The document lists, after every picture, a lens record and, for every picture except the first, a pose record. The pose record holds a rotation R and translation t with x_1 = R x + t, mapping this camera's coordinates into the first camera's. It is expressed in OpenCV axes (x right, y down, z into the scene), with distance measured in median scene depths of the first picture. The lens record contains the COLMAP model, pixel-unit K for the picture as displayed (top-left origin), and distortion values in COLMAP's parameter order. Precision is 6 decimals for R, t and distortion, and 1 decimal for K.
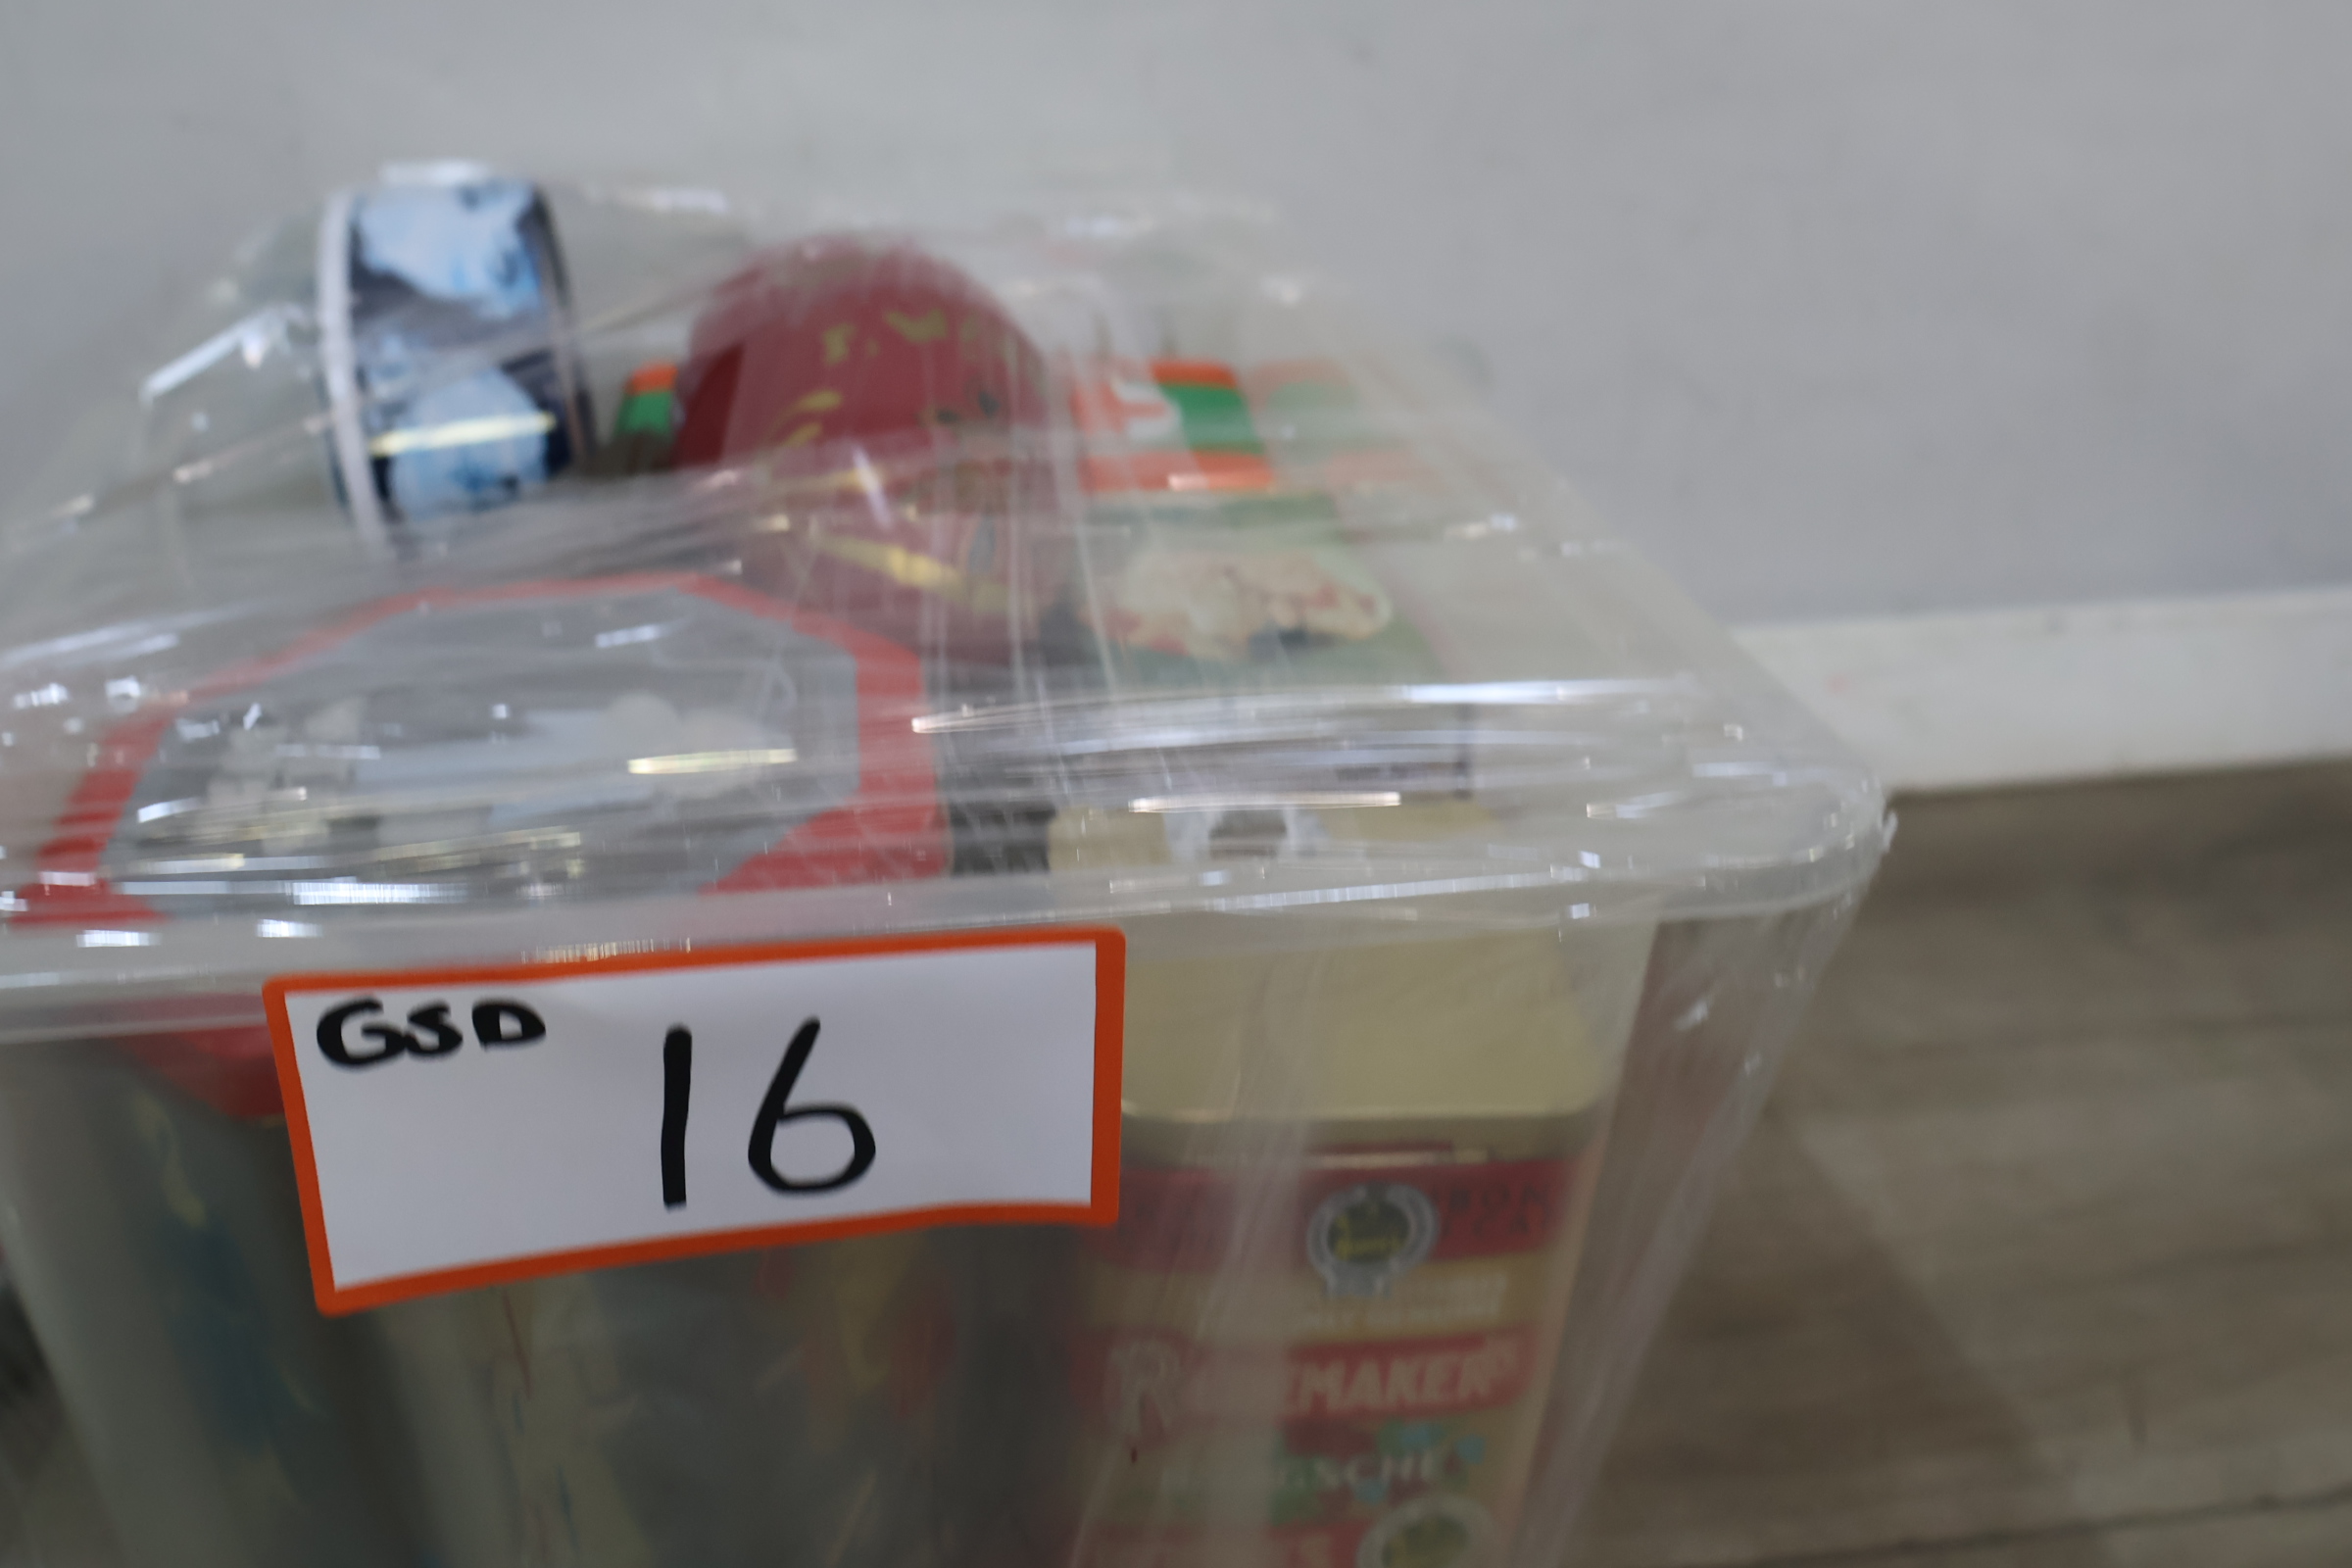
lens RADIAL K [[2229.8, 0, 1174.5], [0, 2229.8, 782.1], [0, 0, 1]] dist [0.021841, 0.000000]
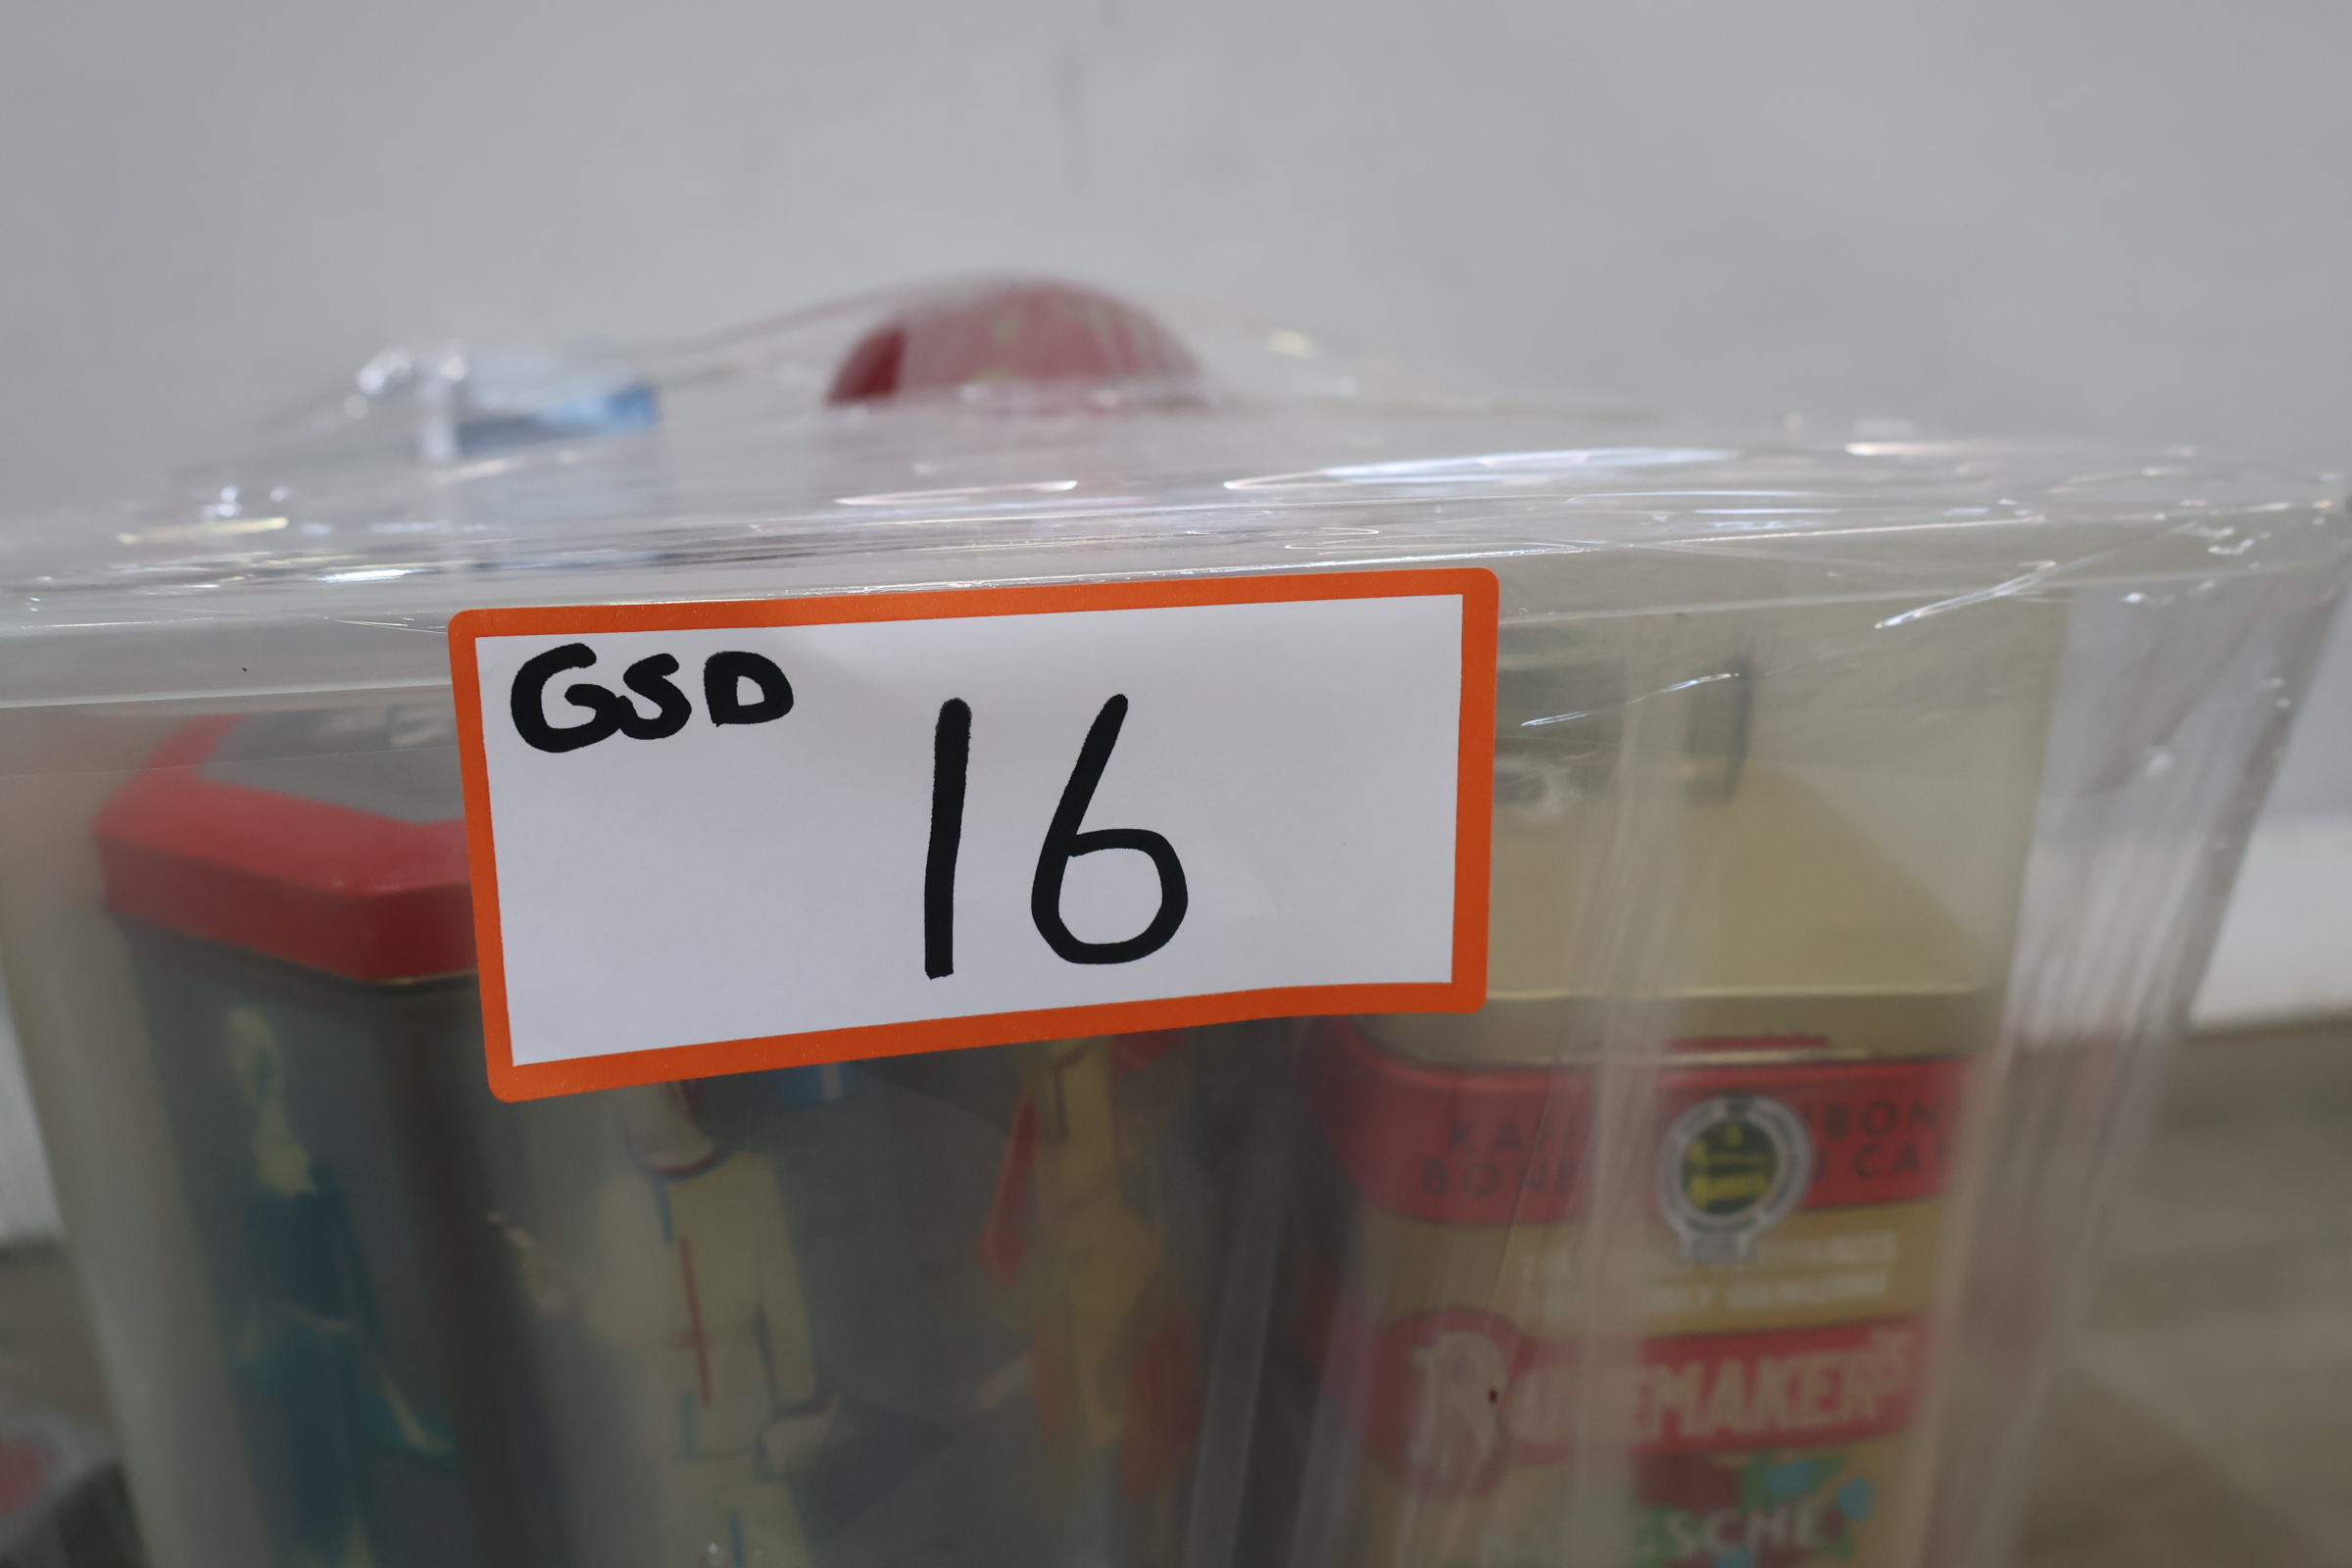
lens RADIAL K [[2229.8, 0, 1173.4], [0, 2229.8, 786.2], [0, 0, 1]] dist [0.021841, 0.000000]
pose [[0.998937, -0.045844, 0.004771, -0.115862], [0.045650, 0.969758, -0.239762, 0.259936], [0.006365, 0.239725, 0.970820, 0.179752]]
